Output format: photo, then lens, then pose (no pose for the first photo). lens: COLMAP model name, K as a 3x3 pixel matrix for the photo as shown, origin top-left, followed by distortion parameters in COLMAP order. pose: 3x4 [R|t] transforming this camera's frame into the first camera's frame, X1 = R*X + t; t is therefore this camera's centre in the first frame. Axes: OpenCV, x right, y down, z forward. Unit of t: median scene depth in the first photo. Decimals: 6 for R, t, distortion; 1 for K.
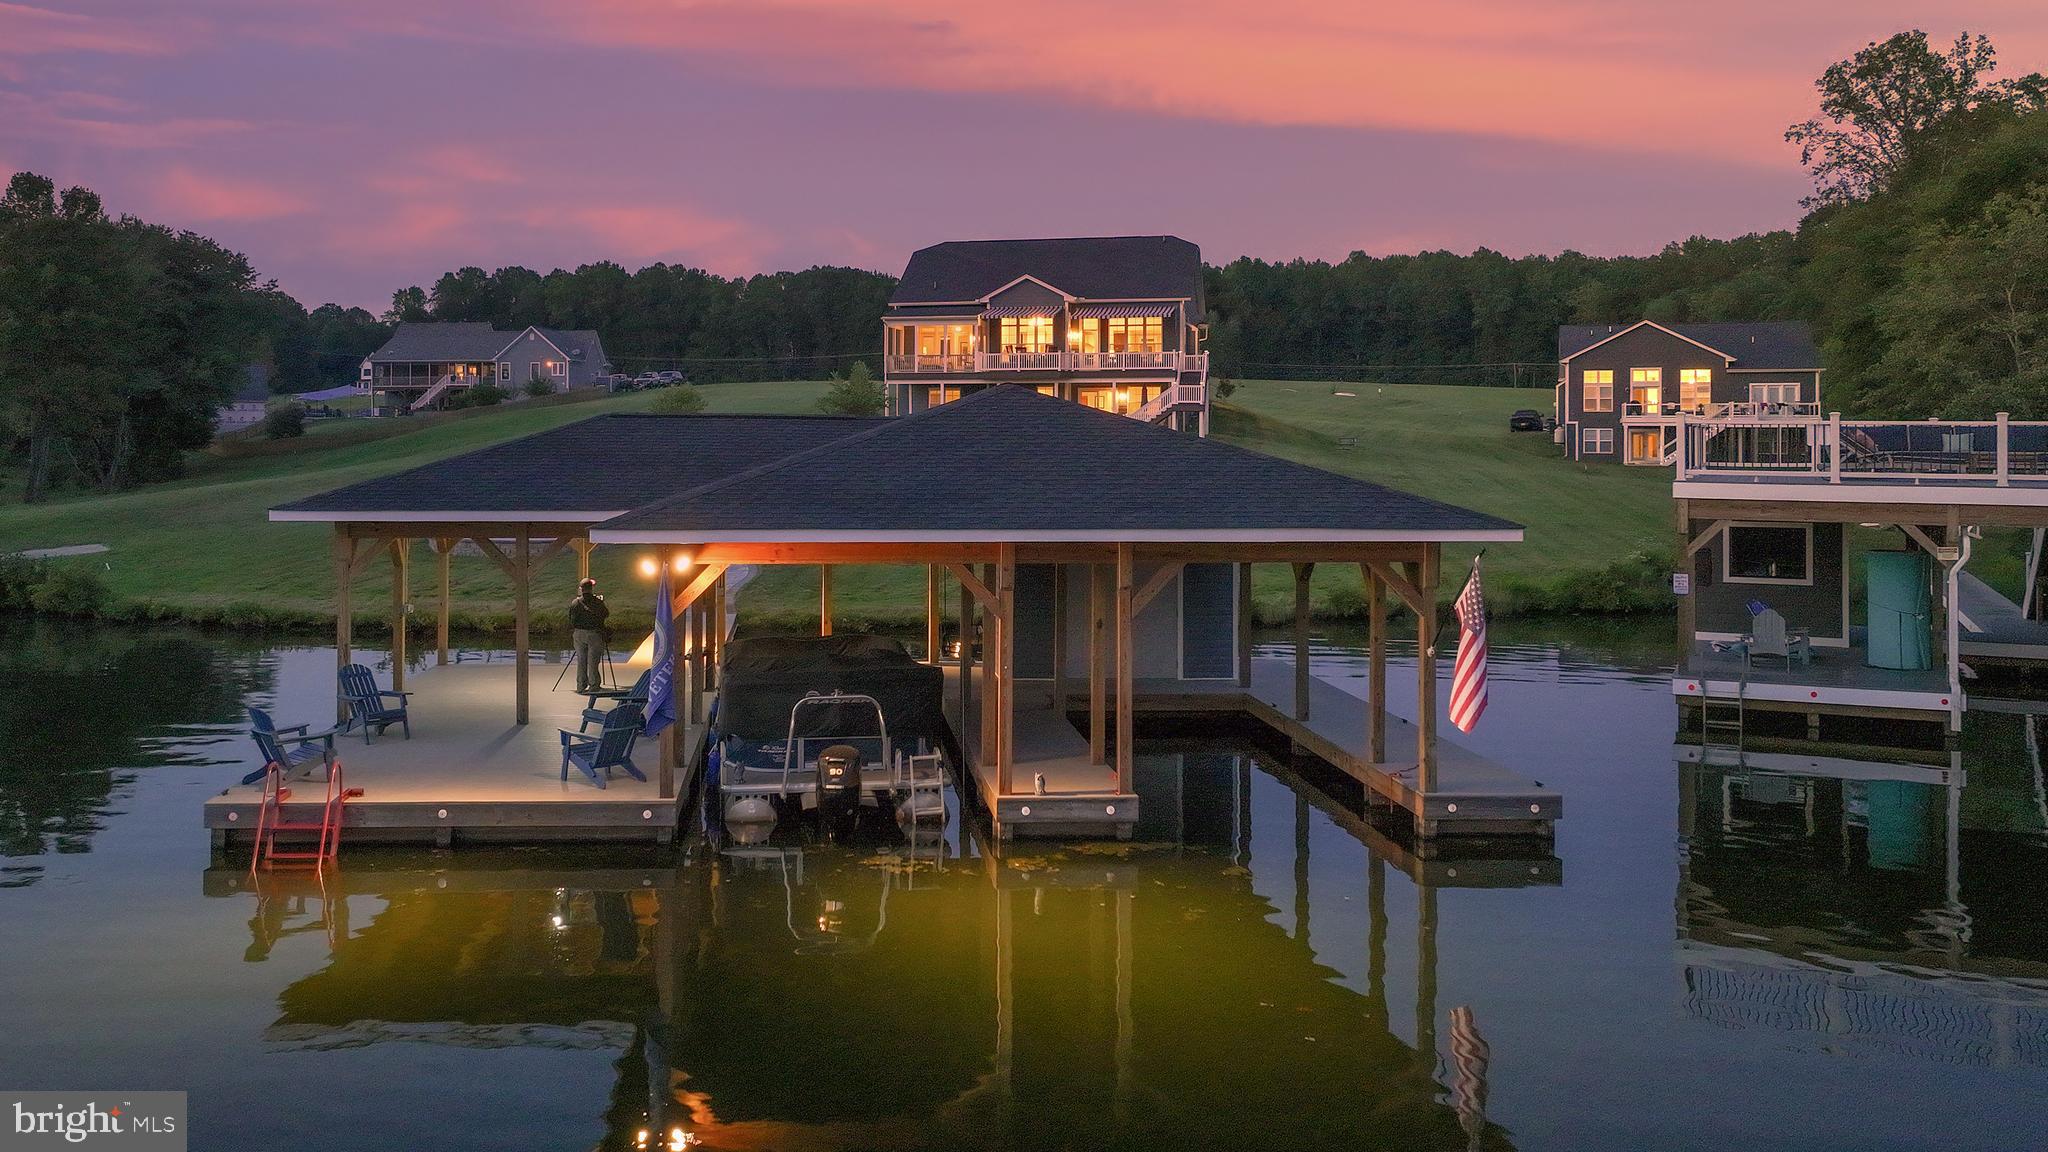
lens RADIAL K [[1715.7, 0, 874.0], [0, 1715.7, 440.8], [0, 0, 1]] dist [0.003594, 0.003635]
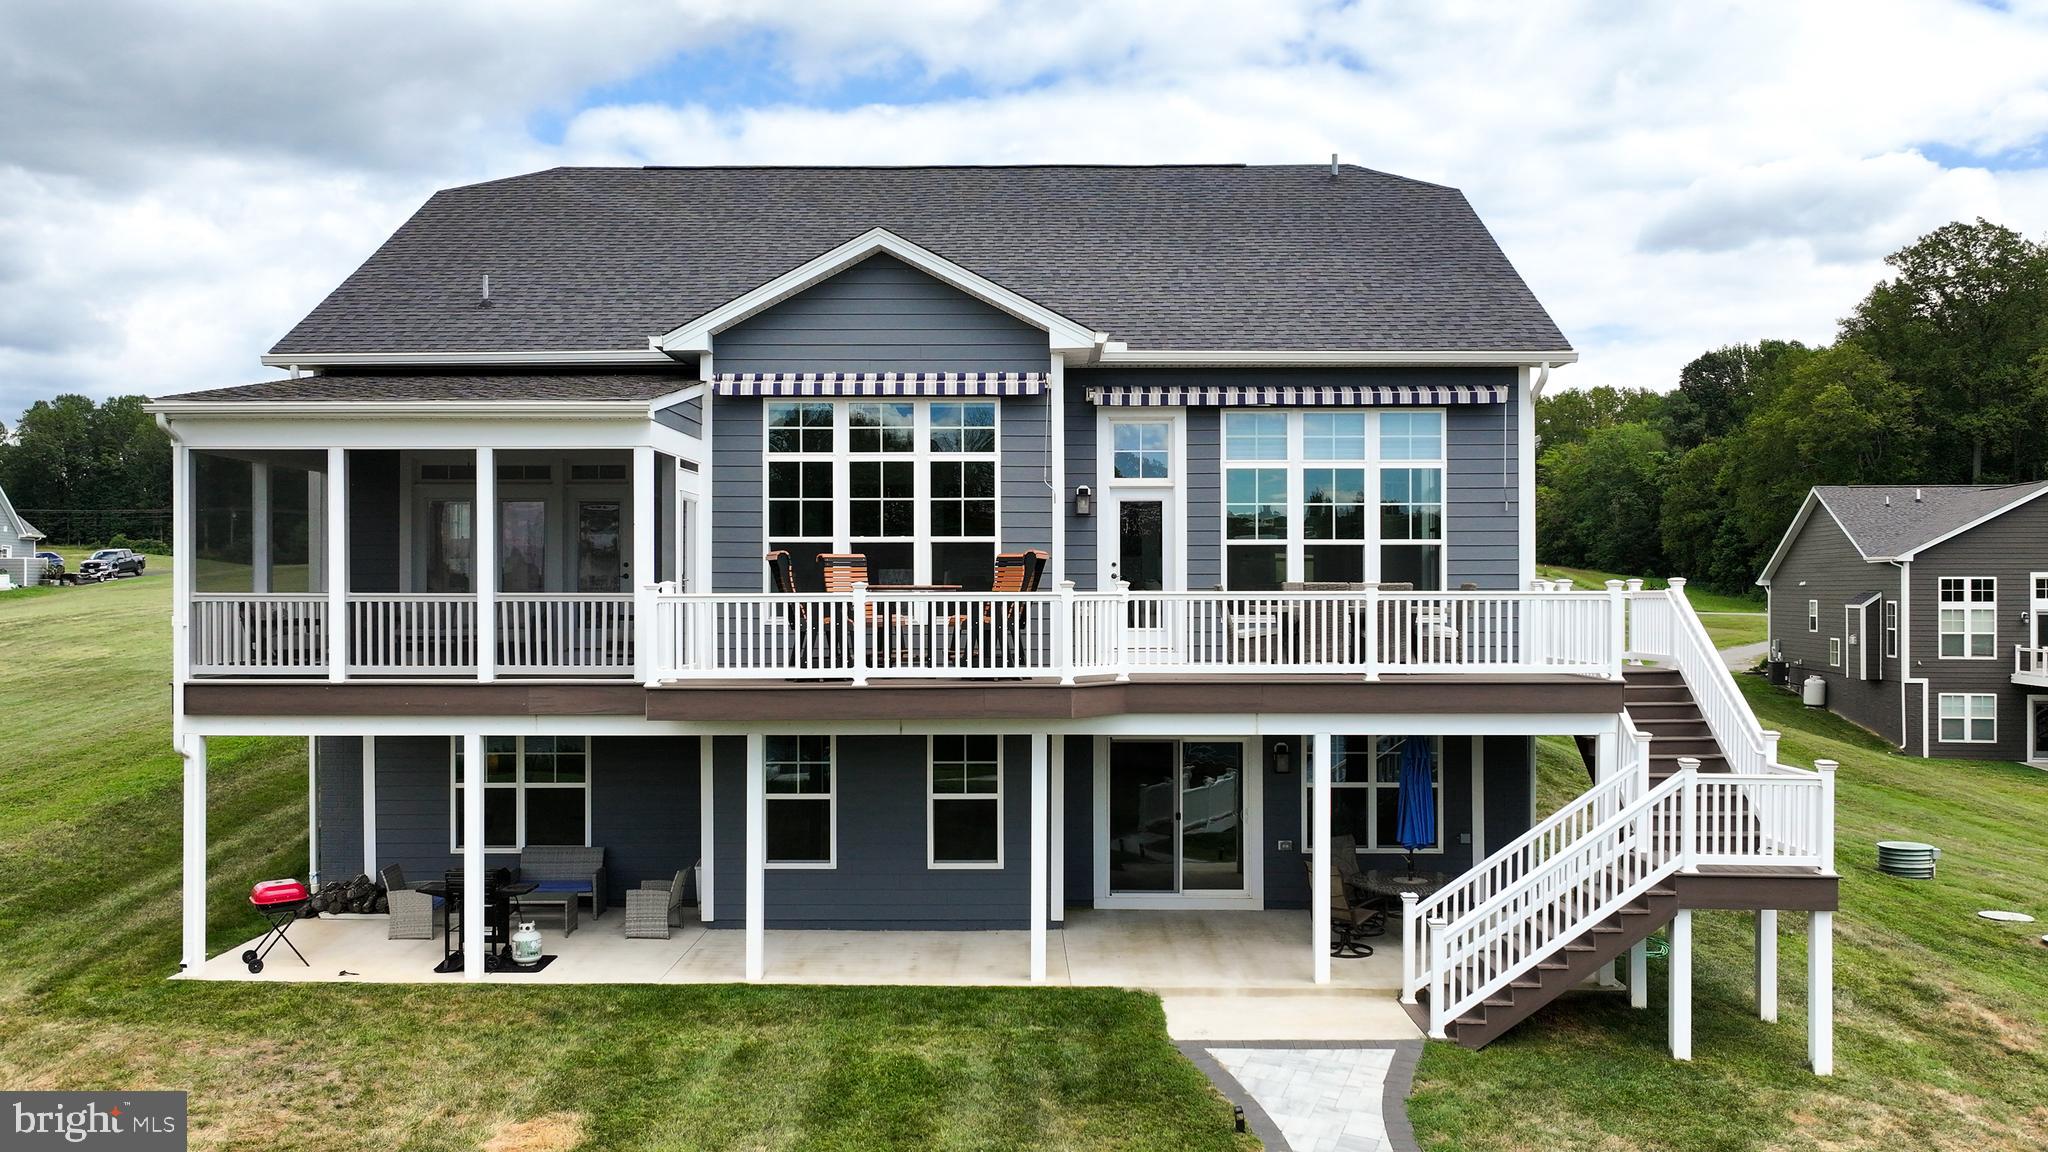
lens RADIAL K [[1675.3, 0, 1025.8], [0, 1675.3, 588.8], [0, 0, 1]] dist [0.012125, -0.016539]
pose [[0.972094, -0.002365, 0.234581, 0.044235], [0.002856, 0.999994, -0.001753, -0.039301], [-0.234576, 0.002374, 0.972095, 0.618527]]
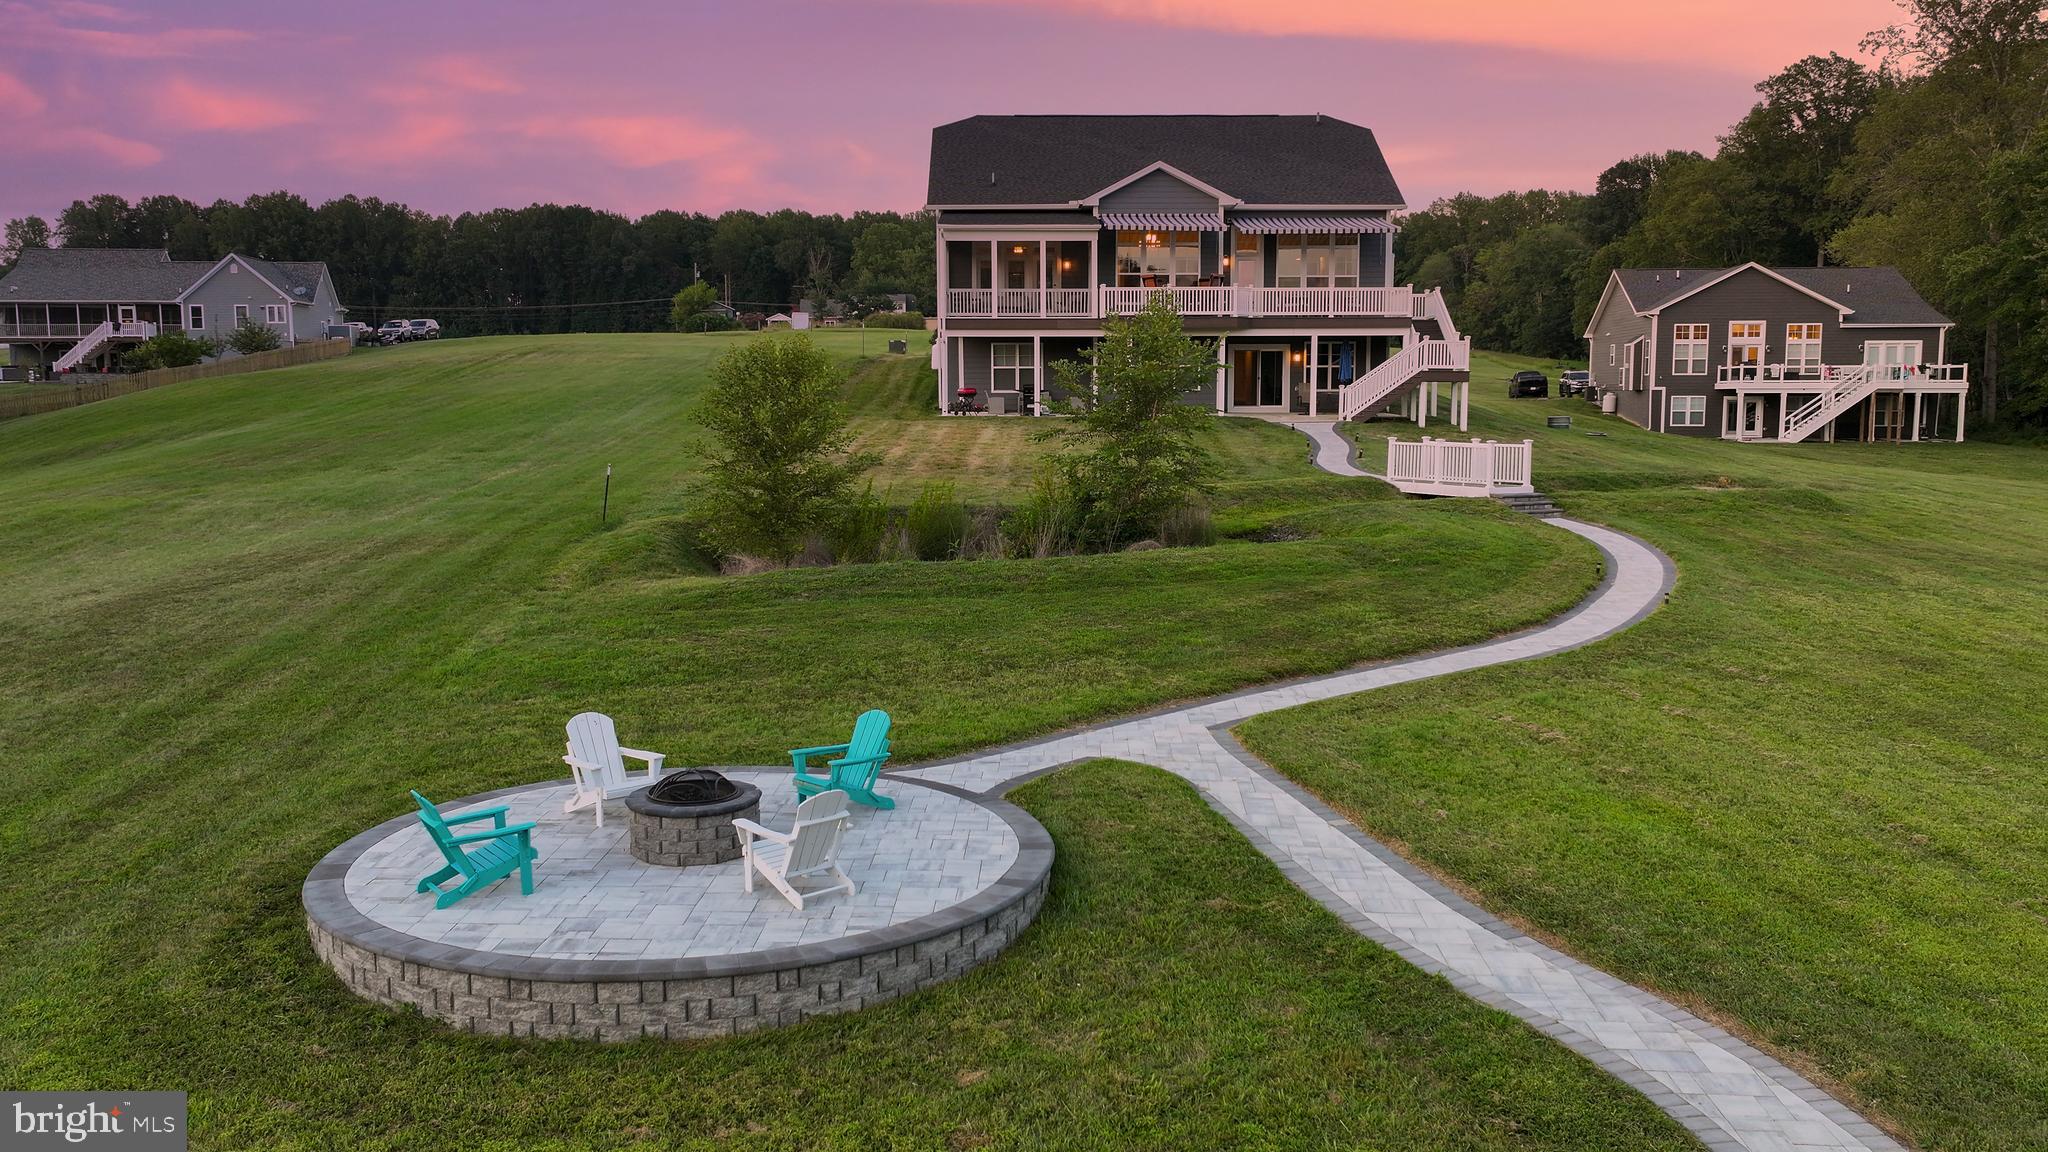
lens RADIAL K [[1675.3, 0, 1025.8], [0, 1675.3, 588.8], [0, 0, 1]] dist [0.012125, -0.016539]
pose [[0.964872, -0.034835, 0.260402, -0.096822], [0.004812, 0.993348, 0.115054, -0.009979], [-0.262678, -0.109759, 0.958620, 0.323348]]
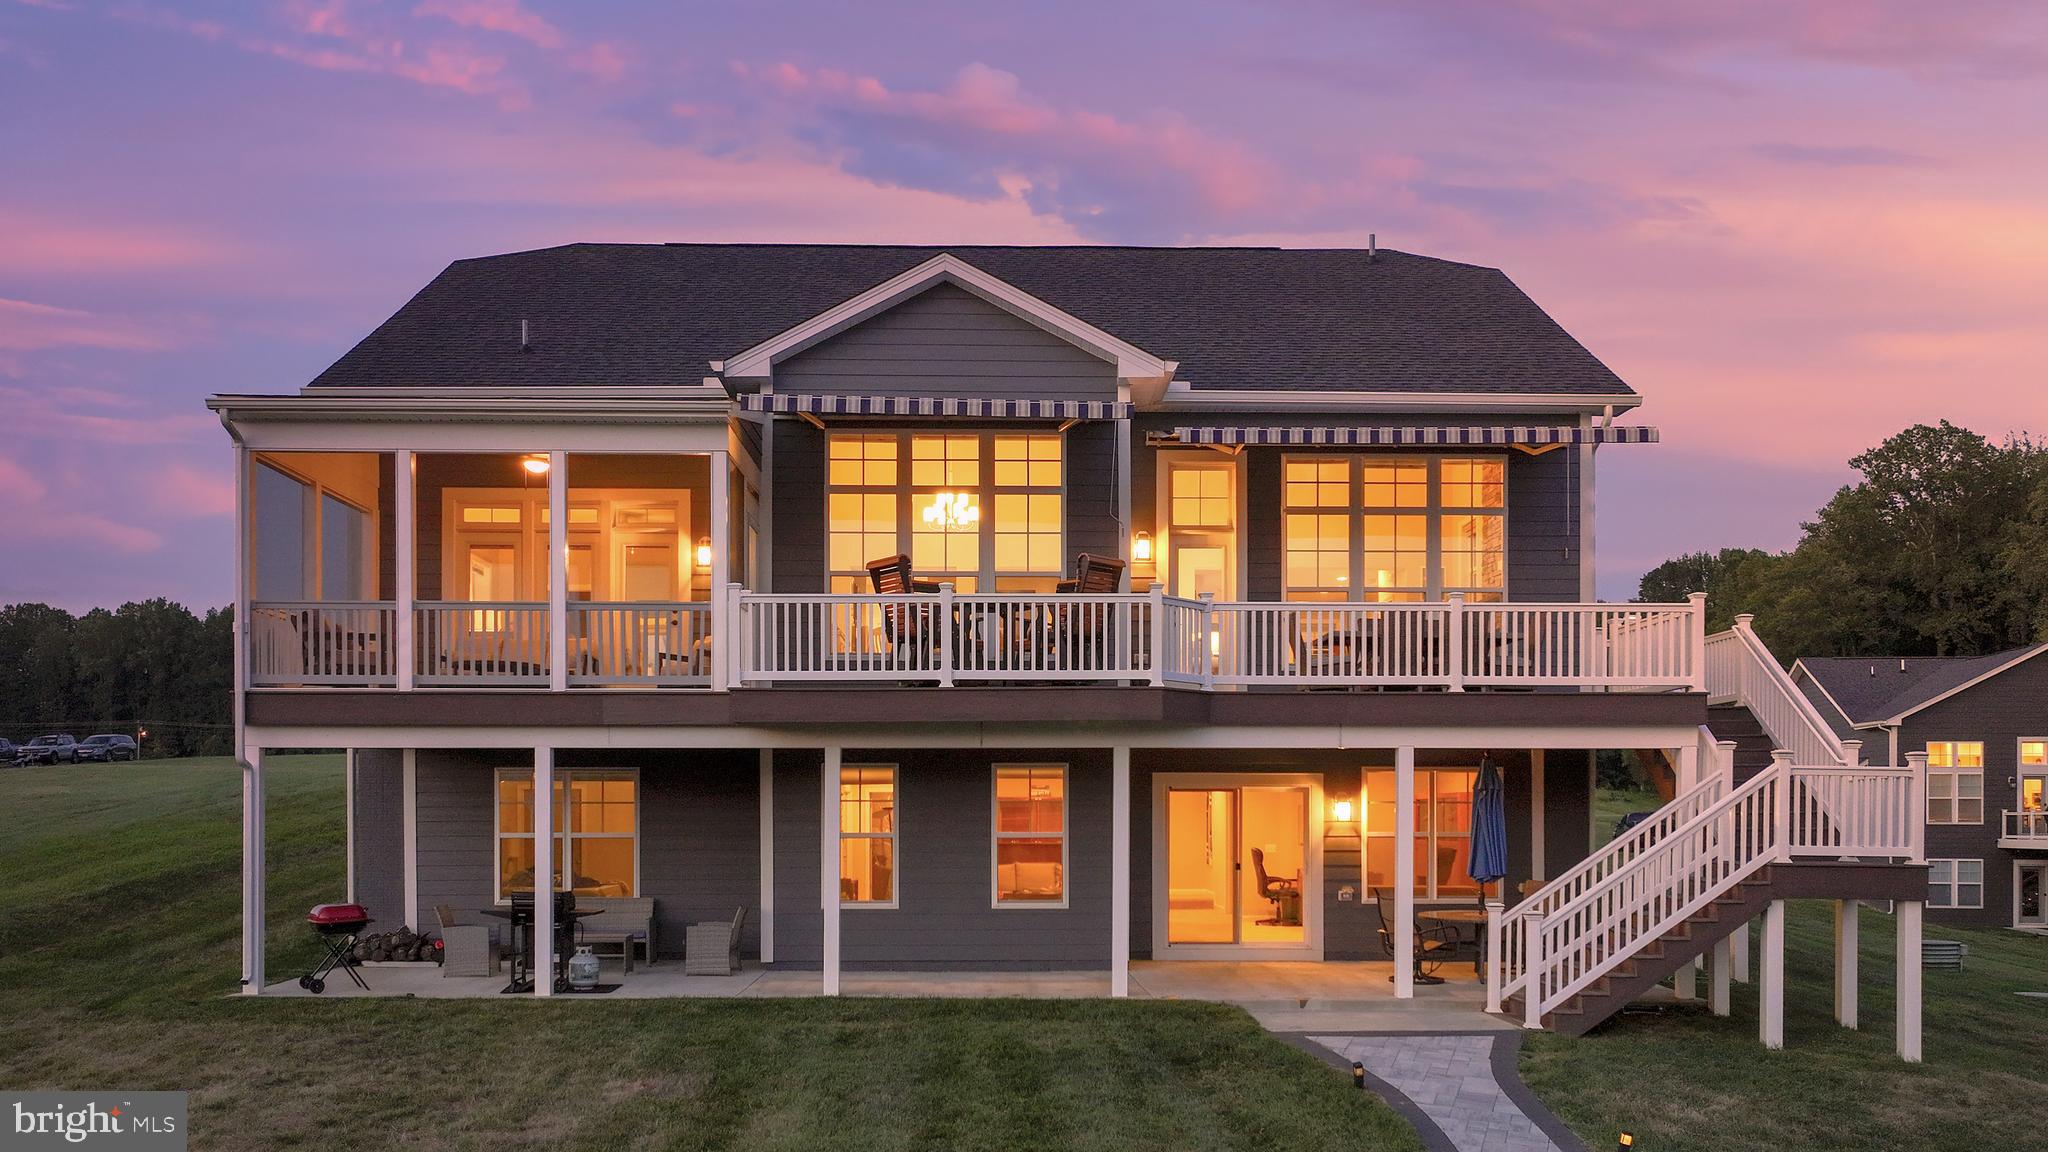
lens RADIAL K [[1728.5, 0, 1022.7], [0, 1728.5, 821.3], [0, 0, 1]] dist [0.005730, -0.002617]
pose [[0.963499, -0.001889, 0.267705, 0.030879], [0.001852, 0.999998, 0.000391, -0.019665], [-0.267705, 0.000119, 0.963501, 0.618965]]
